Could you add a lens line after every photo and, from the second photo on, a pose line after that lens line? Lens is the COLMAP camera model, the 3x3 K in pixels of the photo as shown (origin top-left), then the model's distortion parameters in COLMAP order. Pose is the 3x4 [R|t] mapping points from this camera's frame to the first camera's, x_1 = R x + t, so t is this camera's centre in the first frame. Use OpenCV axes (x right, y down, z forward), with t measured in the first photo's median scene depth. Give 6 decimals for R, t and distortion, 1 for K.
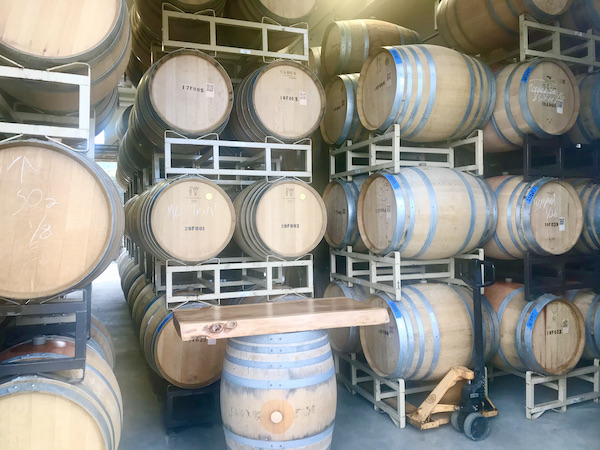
lens RADIAL K [[491.0, 0, 300.8], [0, 491.0, 221.4], [0, 0, 1]] dist [0.019056, -0.024181]
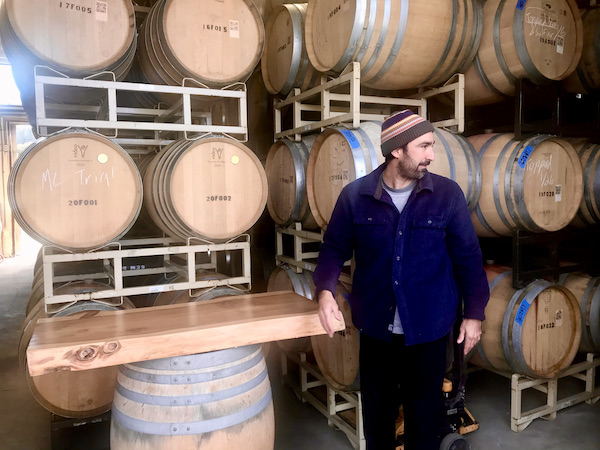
lens RADIAL K [[491.0, 0, 298.4], [0, 491.0, 226.4], [0, 0, 1]] dist [0.019056, -0.024181]
pose [[0.997238, -0.011099, 0.073440, 0.046424], [0.005965, 0.997545, 0.069768, 0.000649], [-0.074034, -0.069137, 0.994856, 0.228235]]
